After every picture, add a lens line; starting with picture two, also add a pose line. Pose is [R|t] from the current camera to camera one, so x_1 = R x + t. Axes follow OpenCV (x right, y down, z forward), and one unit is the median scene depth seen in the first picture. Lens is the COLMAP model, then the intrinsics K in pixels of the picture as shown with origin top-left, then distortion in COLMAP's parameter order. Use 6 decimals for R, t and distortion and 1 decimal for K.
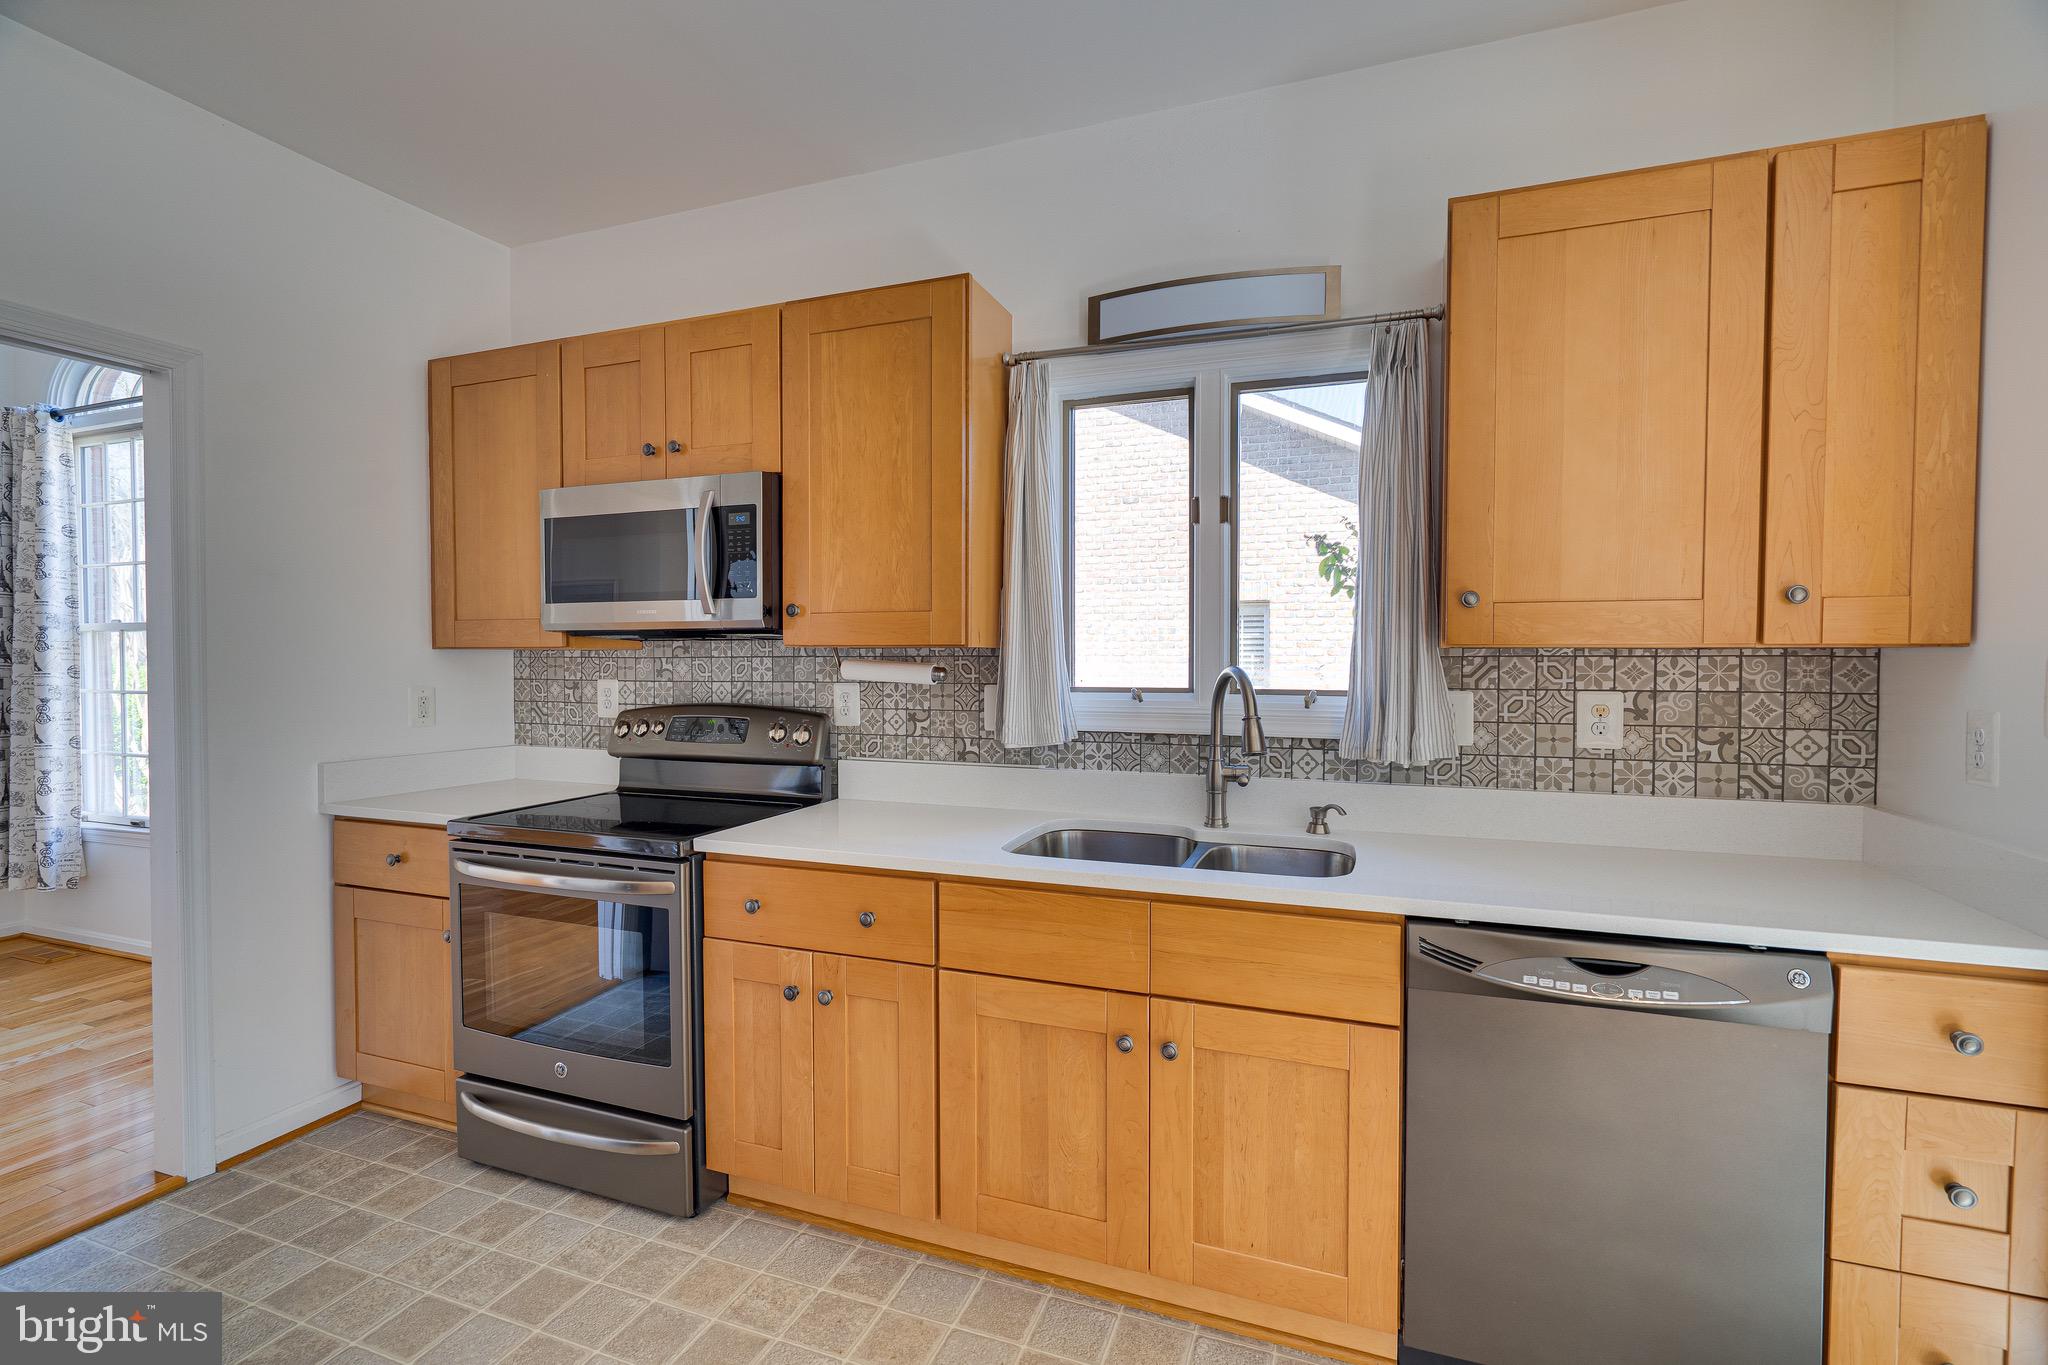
lens RADIAL K [[919.4, 0, 1024.0], [0, 919.4, 682.5], [0, 0, 1]] dist [-0.001993, -0.000012]
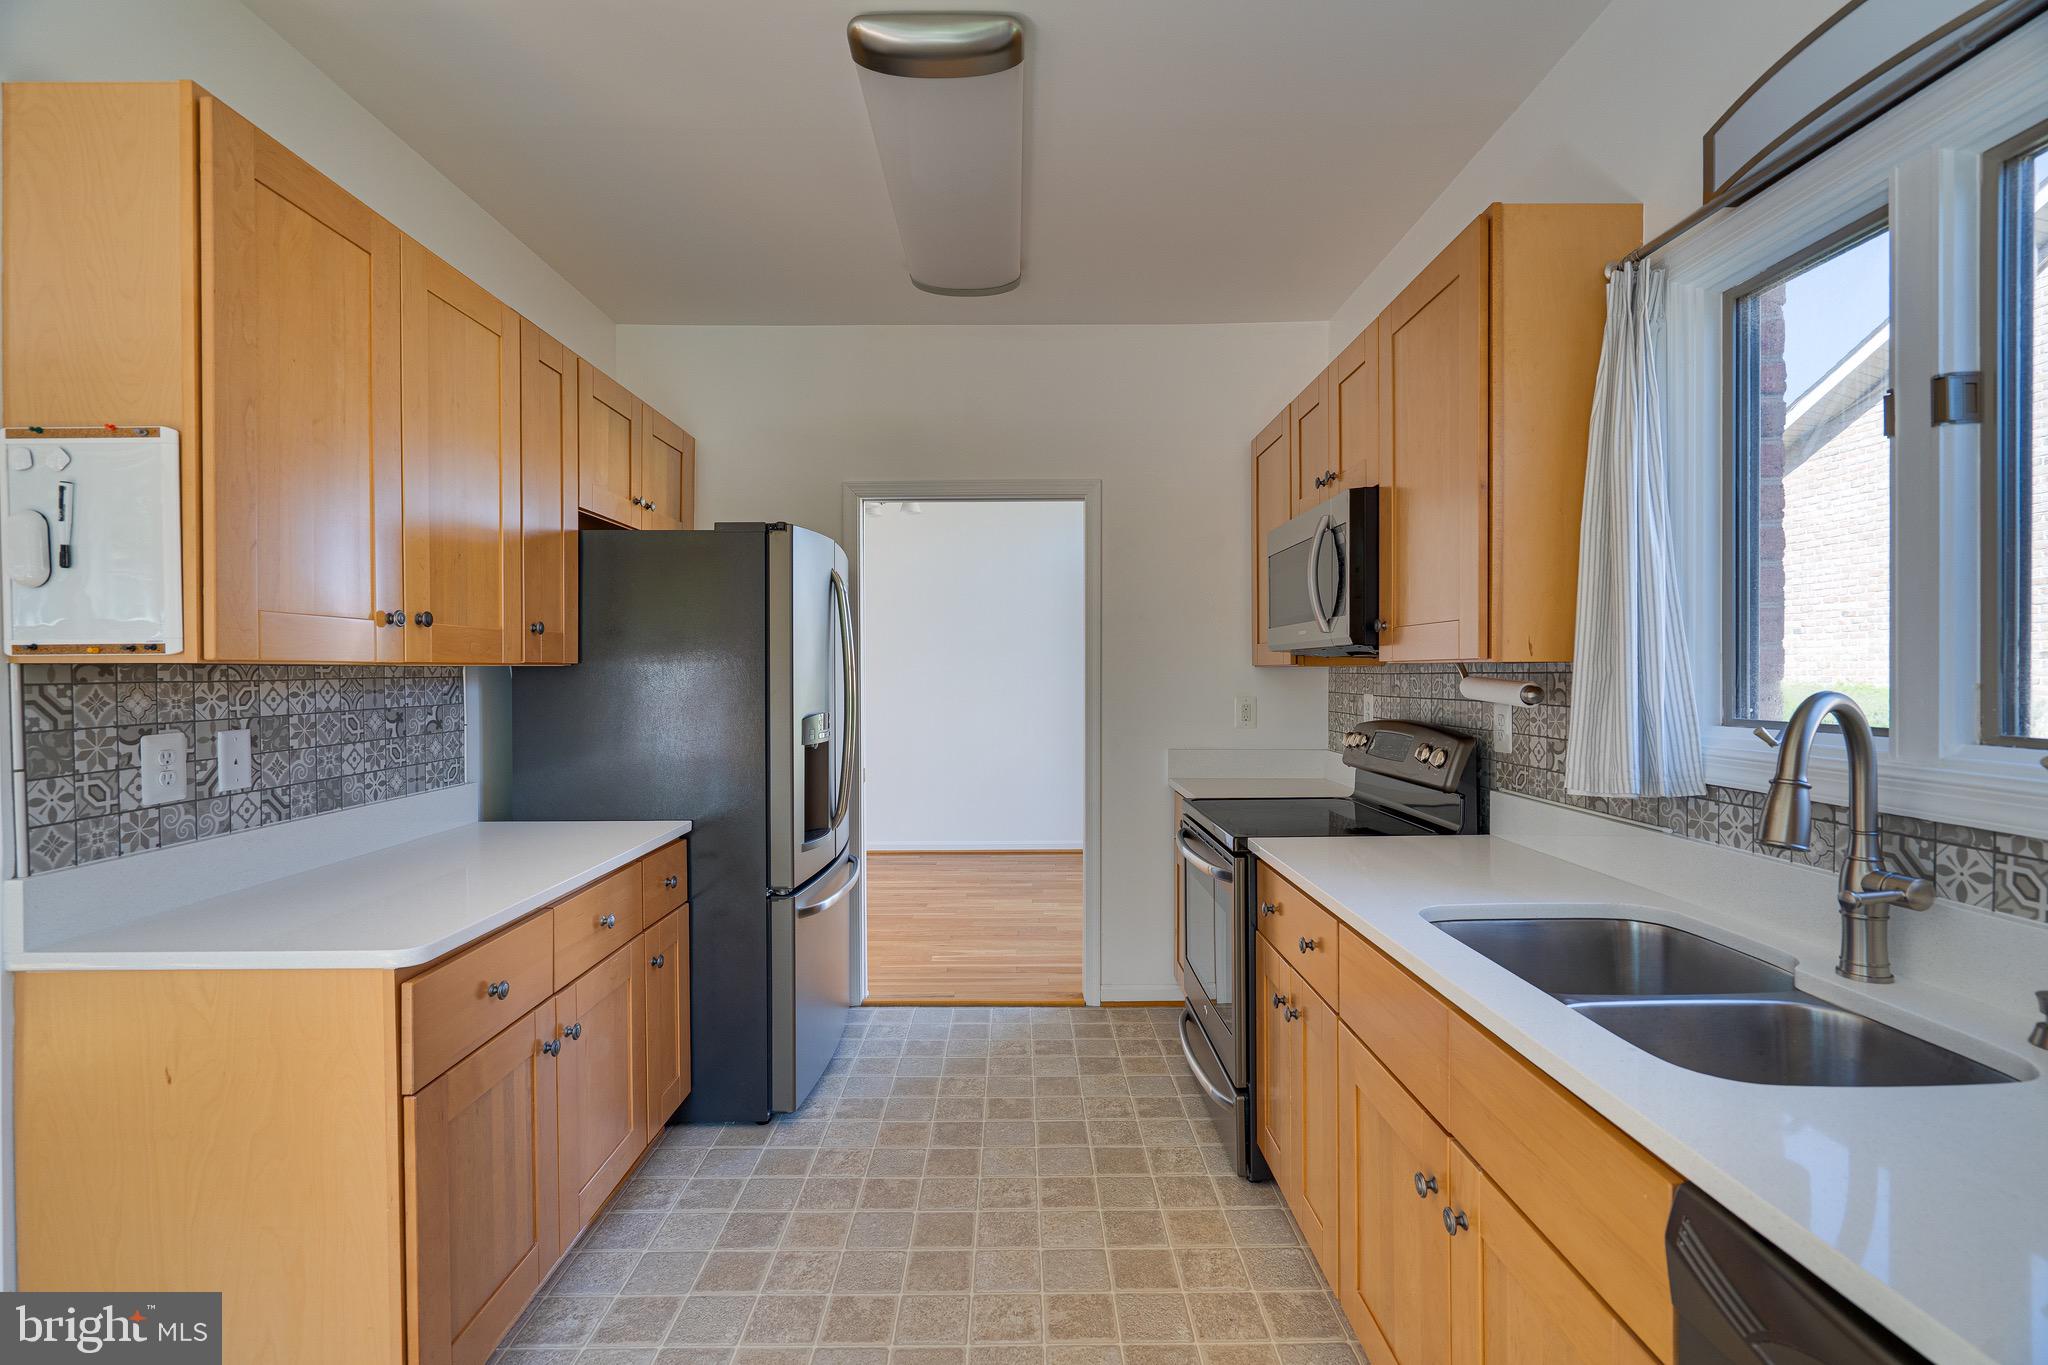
lens RADIAL K [[919.4, 0, 1024.0], [0, 919.4, 682.5], [0, 0, 1]] dist [-0.001993, -0.000012]
pose [[0.363877, 0.008009, -0.931413, 0.518890], [-0.020539, 0.999789, 0.000573, -0.011759], [0.931221, 0.018921, 0.363965, 0.306003]]
